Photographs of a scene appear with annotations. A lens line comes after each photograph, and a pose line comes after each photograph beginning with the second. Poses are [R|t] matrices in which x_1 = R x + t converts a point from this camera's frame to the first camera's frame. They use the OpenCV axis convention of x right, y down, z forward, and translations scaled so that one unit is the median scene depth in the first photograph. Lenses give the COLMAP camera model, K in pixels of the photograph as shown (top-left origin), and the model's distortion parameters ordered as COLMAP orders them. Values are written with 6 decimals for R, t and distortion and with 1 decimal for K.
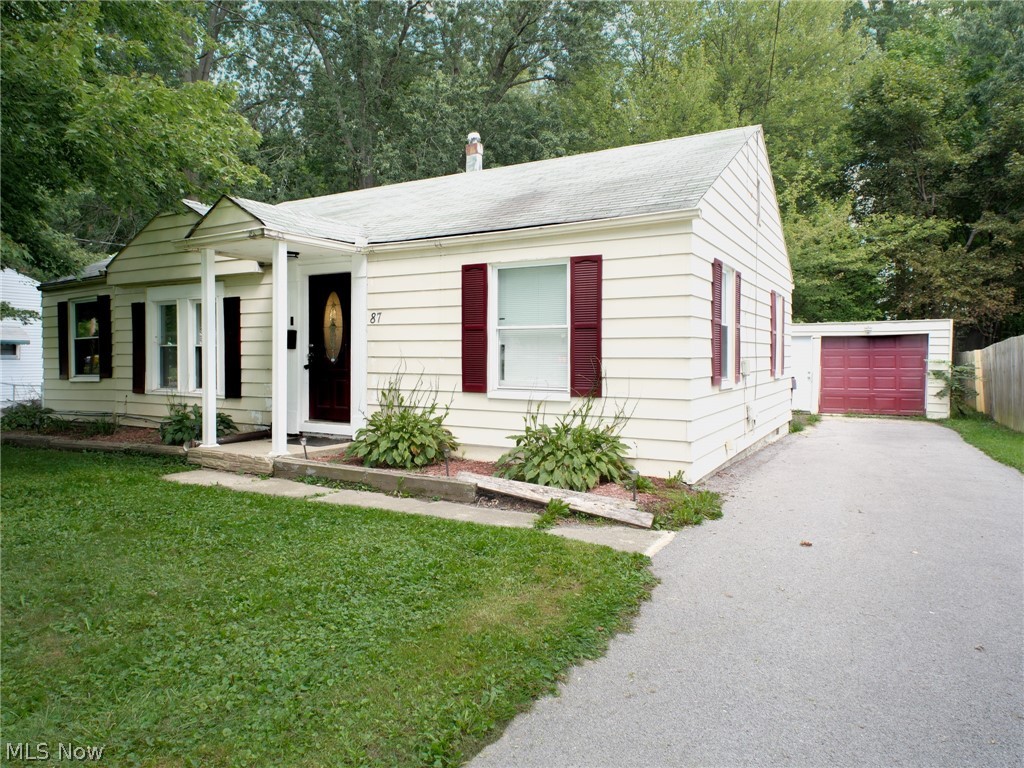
lens RADIAL K [[664.2, 0, 512.0], [0, 664.2, 384.0], [0, 0, 1]] dist [-0.030981, 0.001116]
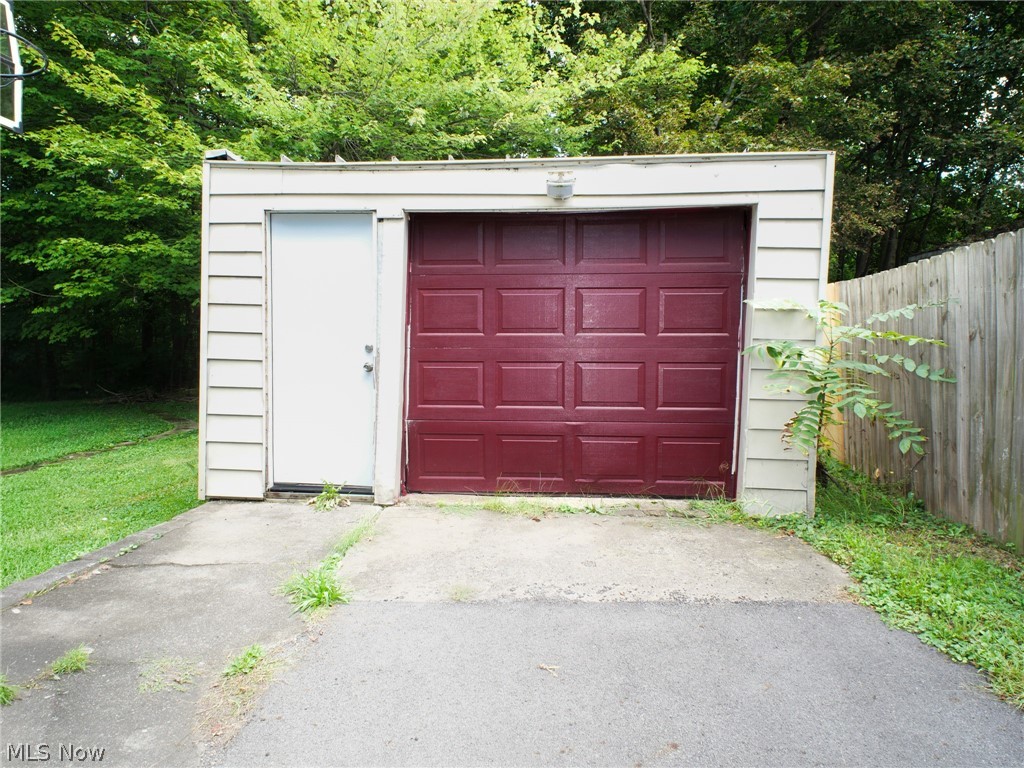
lens RADIAL K [[664.2, 0, 512.0], [0, 664.2, 384.0], [0, 0, 1]] dist [-0.030981, 0.001116]
pose [[0.912689, -0.021217, 0.408104, 0.428579], [0.008340, 0.999410, 0.033306, -0.012848], [-0.408570, -0.026994, 0.912328, 0.785986]]
